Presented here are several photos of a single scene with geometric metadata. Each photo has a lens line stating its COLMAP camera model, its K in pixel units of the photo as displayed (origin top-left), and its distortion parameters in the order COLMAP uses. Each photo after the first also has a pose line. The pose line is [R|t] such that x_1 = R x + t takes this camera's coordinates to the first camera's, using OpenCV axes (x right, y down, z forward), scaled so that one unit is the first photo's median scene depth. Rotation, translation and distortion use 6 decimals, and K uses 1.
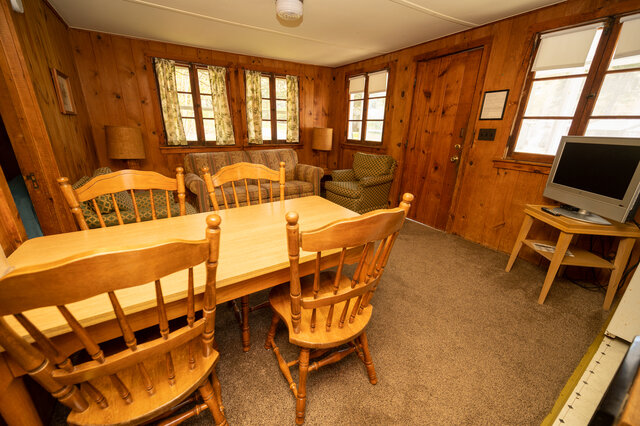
lens RADIAL K [[256.3, 0, 324.7], [0, 256.3, 215.5], [0, 0, 1]] dist [-0.000317, -0.000237]
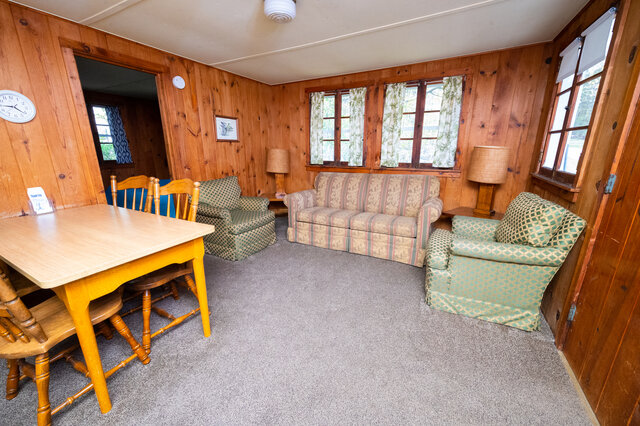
lens RADIAL K [[256.3, 0, 319.8], [0, 256.3, 213.2], [0, 0, 1]] dist [-0.000317, -0.000237]
pose [[0.492320, 0.194796, -0.848337, 0.402112], [-0.273314, 0.959937, 0.061808, -0.130820], [0.826390, 0.201433, 0.525837, 0.424225]]
